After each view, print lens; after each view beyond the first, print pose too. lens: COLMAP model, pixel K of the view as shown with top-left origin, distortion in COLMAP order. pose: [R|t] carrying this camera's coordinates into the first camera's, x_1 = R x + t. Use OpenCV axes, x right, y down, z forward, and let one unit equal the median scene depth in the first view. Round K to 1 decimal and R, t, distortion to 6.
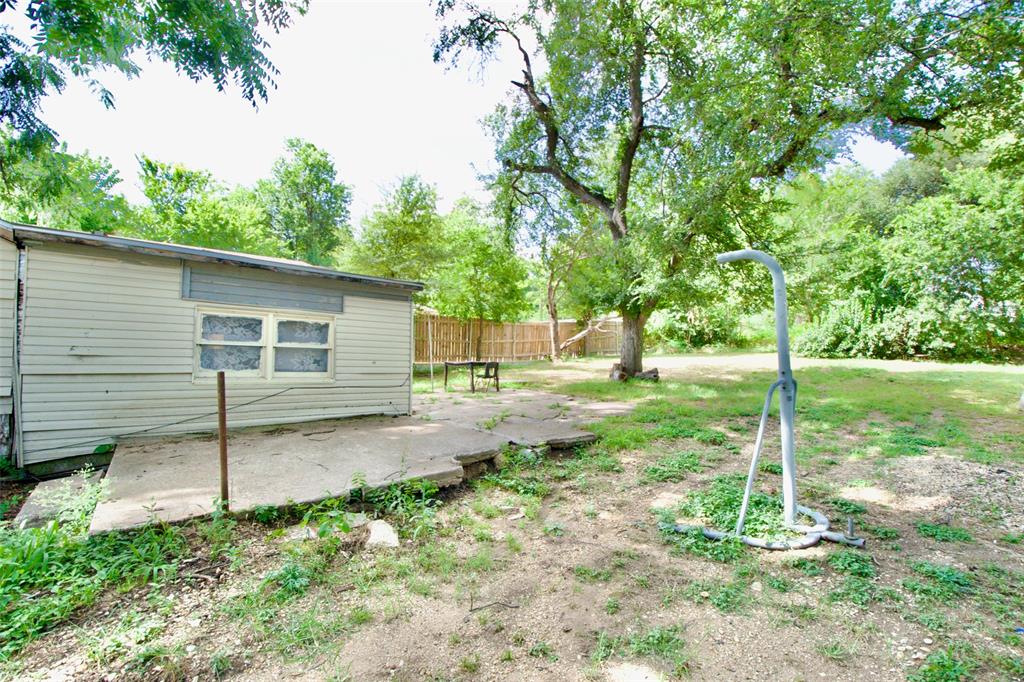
lens RADIAL K [[452.9, 0, 509.5], [0, 452.9, 346.0], [0, 0, 1]] dist [0.018060, -0.025965]
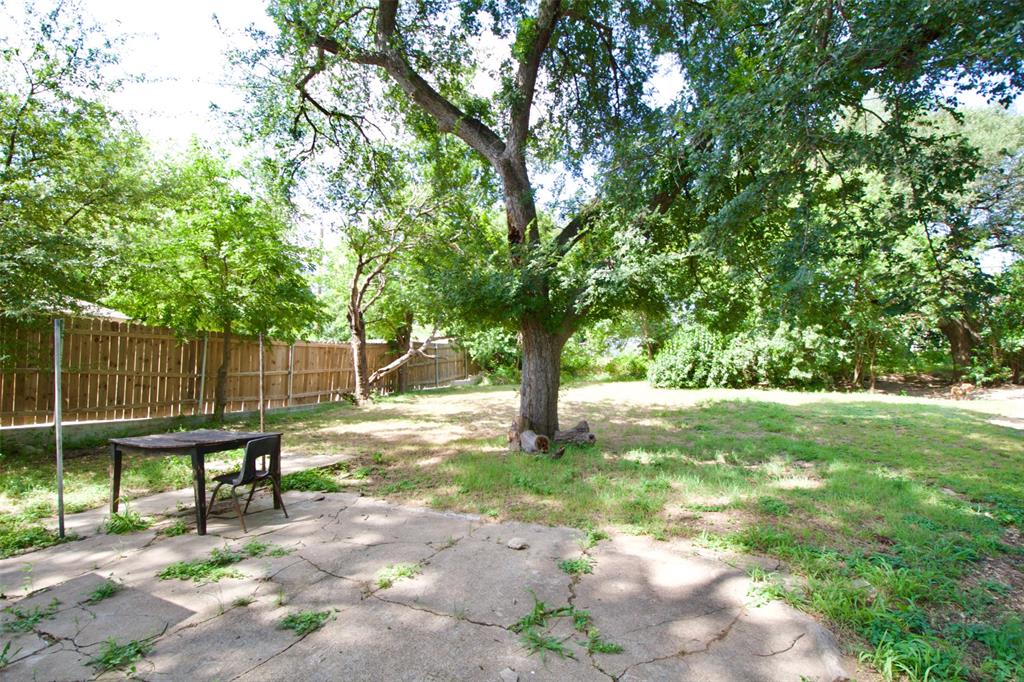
lens RADIAL K [[452.9, 0, 509.5], [0, 452.9, 346.0], [0, 0, 1]] dist [0.018060, -0.025965]
pose [[0.878254, 0.016499, 0.477910, -0.026216], [0.009725, 0.998582, -0.052346, -0.012637], [-0.478096, 0.050621, 0.876848, 0.373858]]
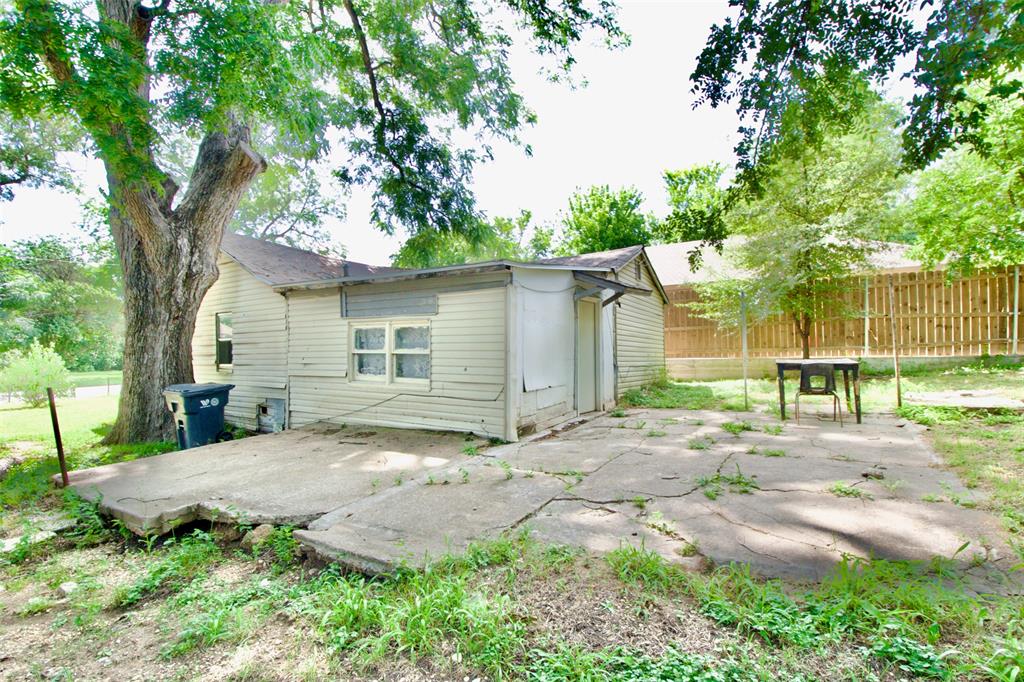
lens RADIAL K [[468.4, 0, 512.0], [0, 468.4, 341.0], [0, 0, 1]] dist [0.017747, -0.030281]
pose [[0.337097, -0.030436, -0.940978, 0.215715], [0.050831, 0.998608, -0.014090, 0.000652], [0.940097, -0.043081, 0.338175, 0.322567]]
